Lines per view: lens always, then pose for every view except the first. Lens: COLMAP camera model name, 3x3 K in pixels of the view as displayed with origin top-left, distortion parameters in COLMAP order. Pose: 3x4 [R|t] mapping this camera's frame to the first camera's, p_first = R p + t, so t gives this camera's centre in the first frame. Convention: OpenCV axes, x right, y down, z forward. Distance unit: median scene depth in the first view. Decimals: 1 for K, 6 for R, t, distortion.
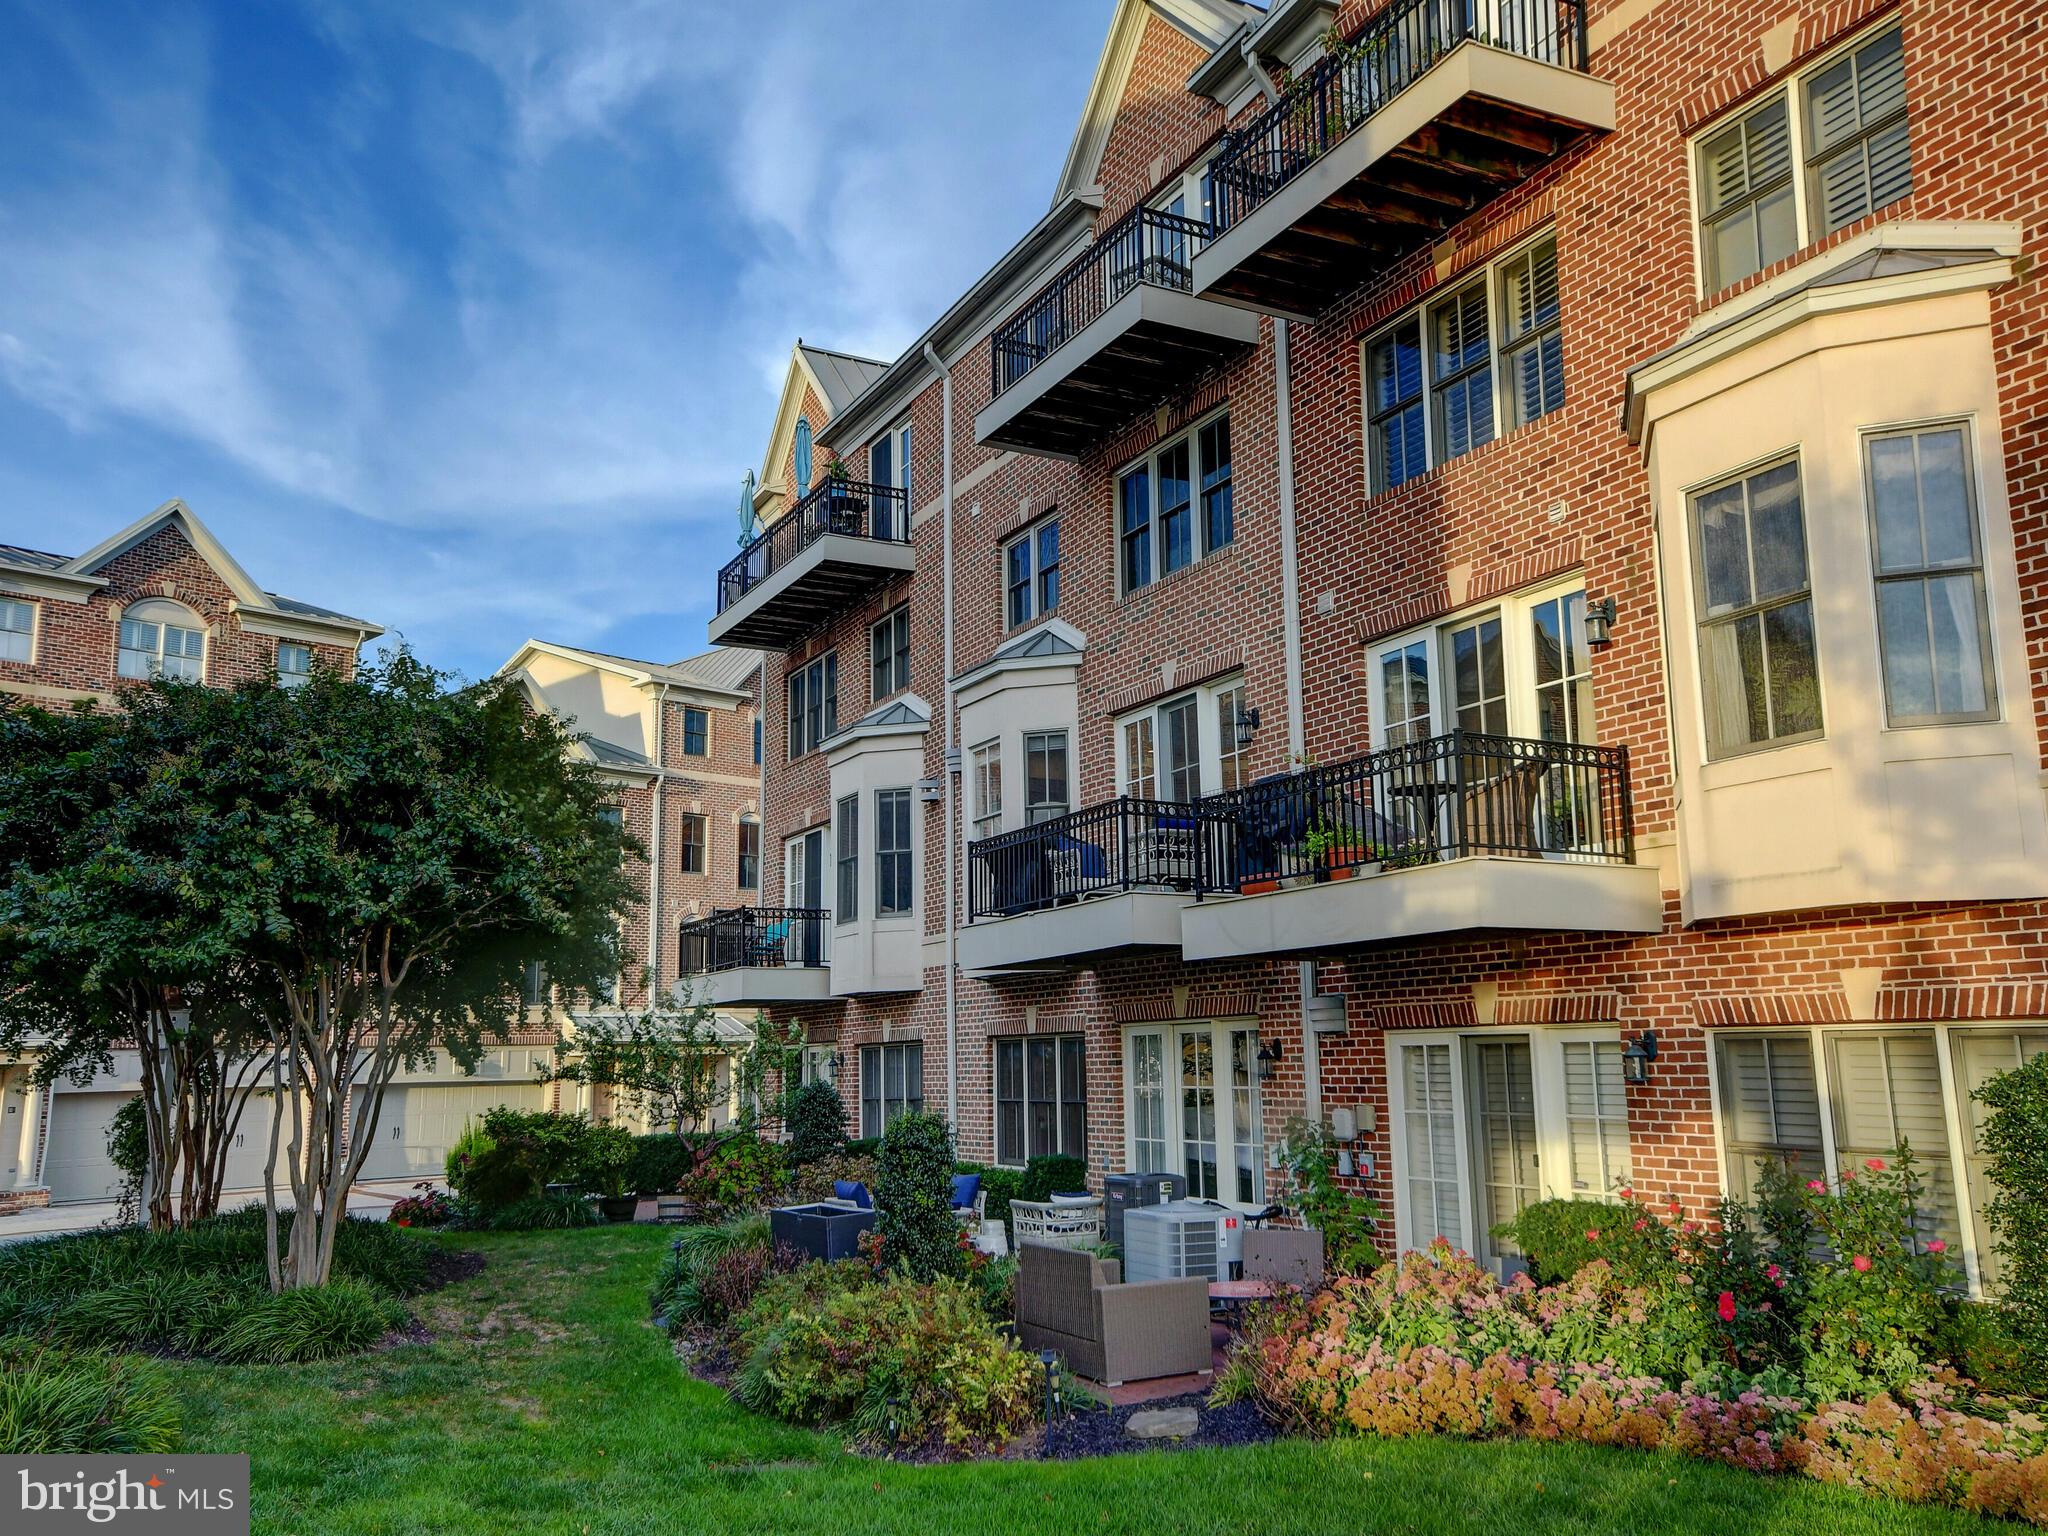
lens RADIAL K [[1712.6, 0, 1024.0], [0, 1712.6, 768.0], [0, 0, 1]] dist [0.060049, 0.184956]
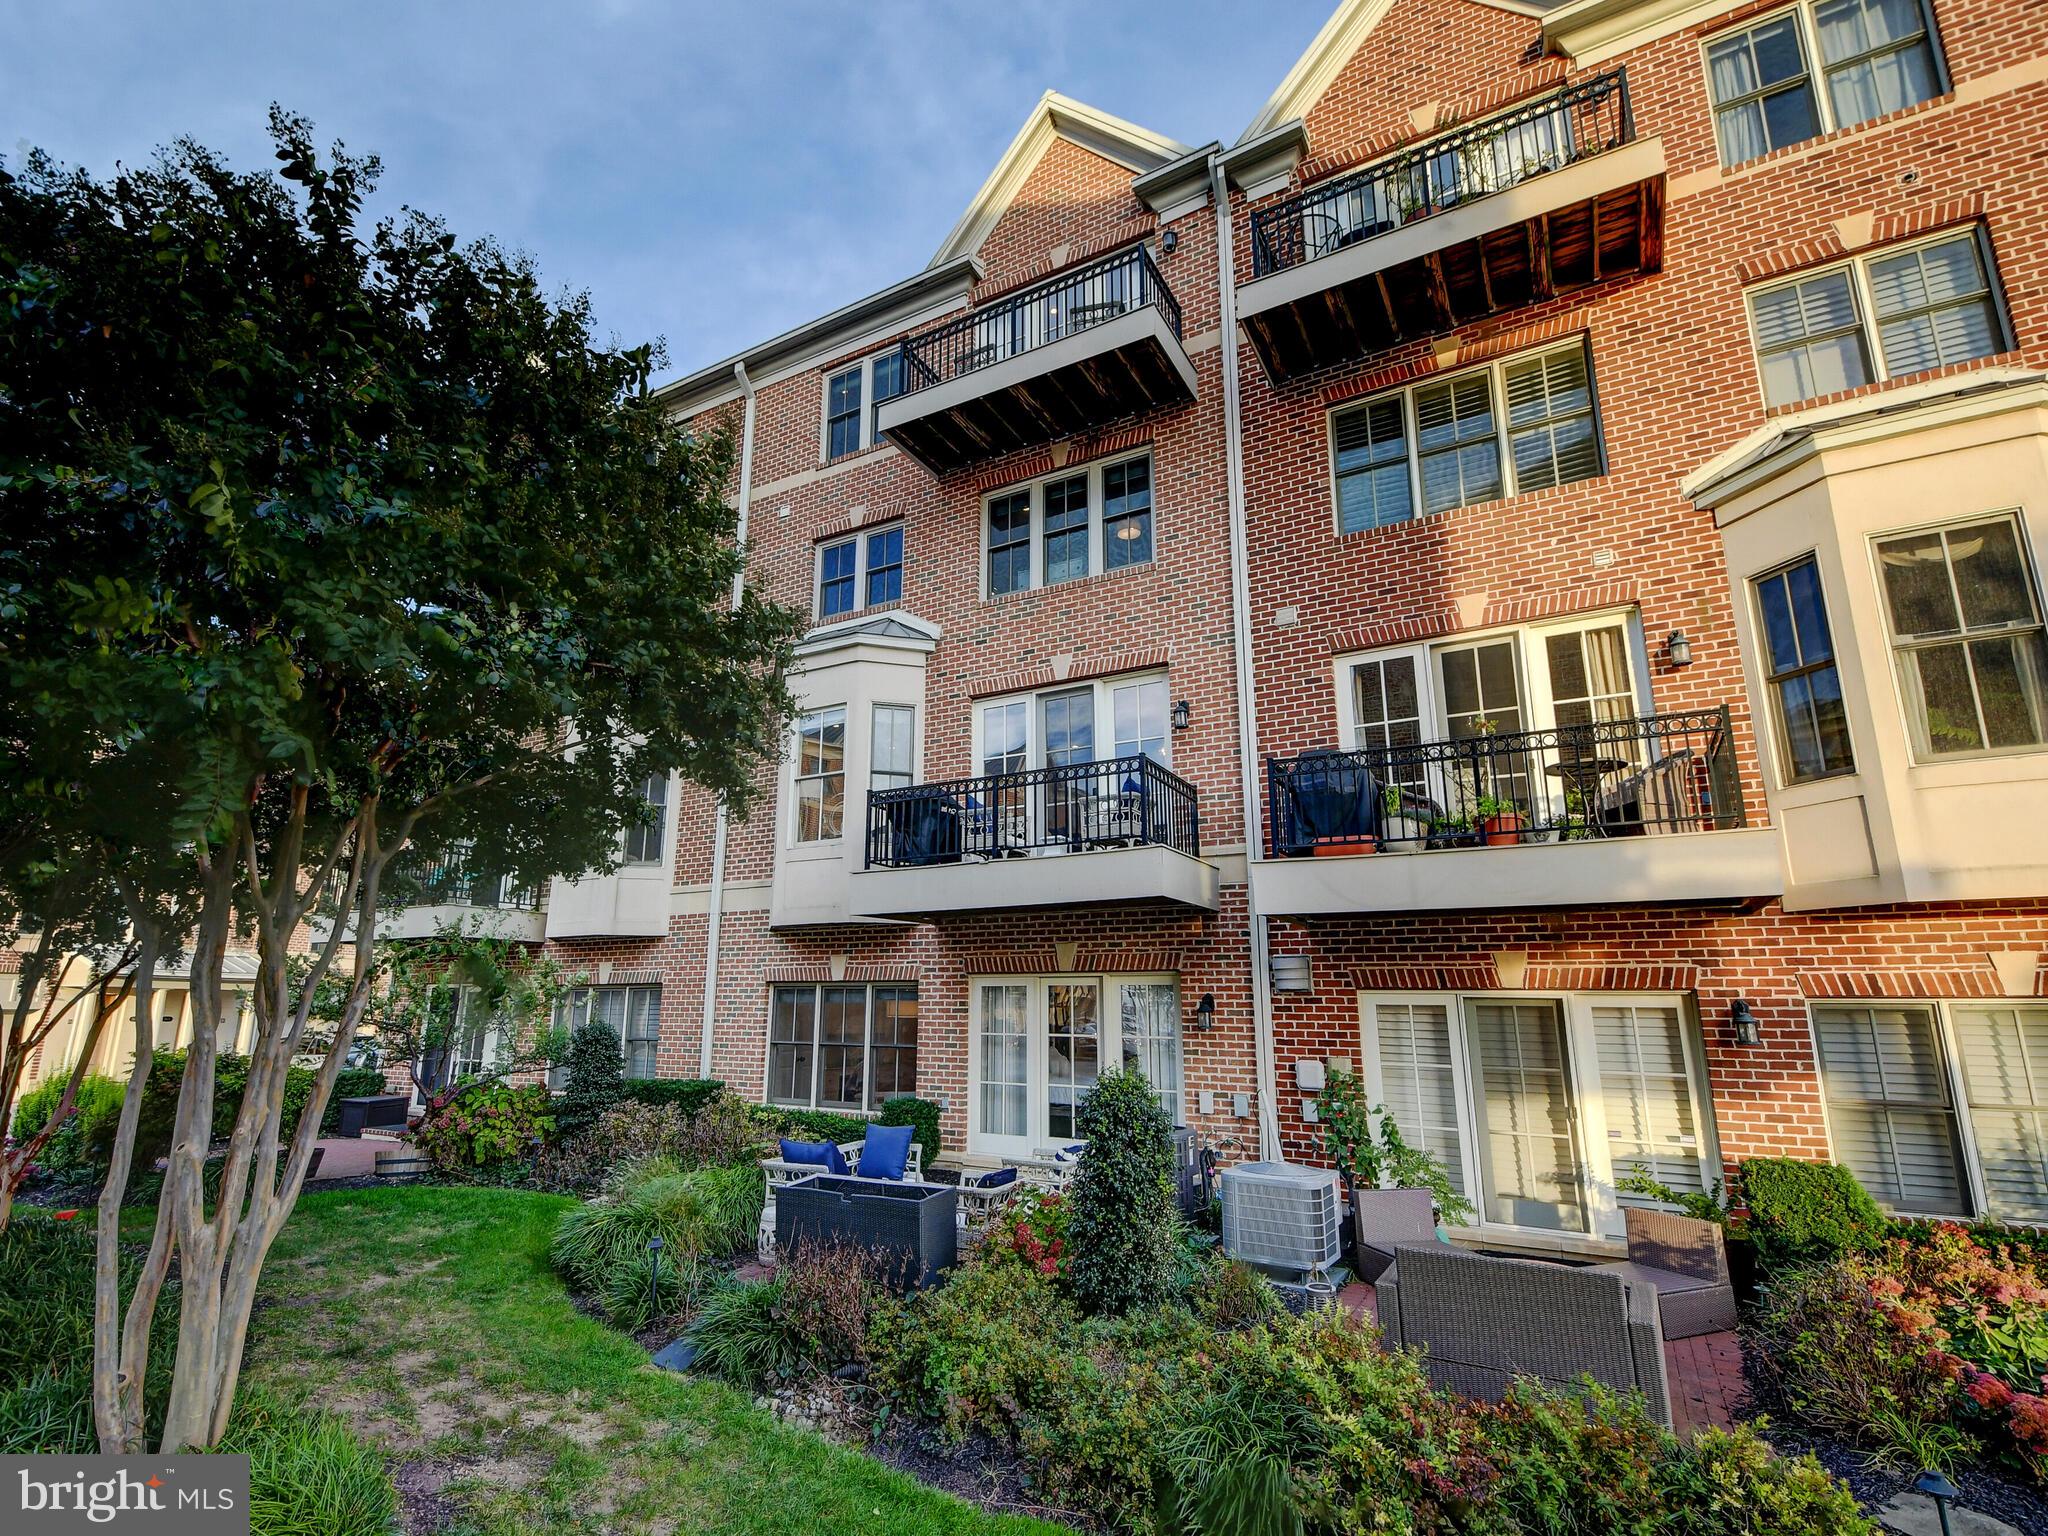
lens RADIAL K [[1016.9, 0, 1024.0], [0, 1016.9, 768.0], [0, 0, 1]] dist [0.037581, -0.016880]
pose [[0.847847, 0.140542, 0.511276, -0.336958], [-0.110701, 0.989903, -0.088533, 0.092648], [-0.518556, 0.018464, 0.854844, 0.542922]]
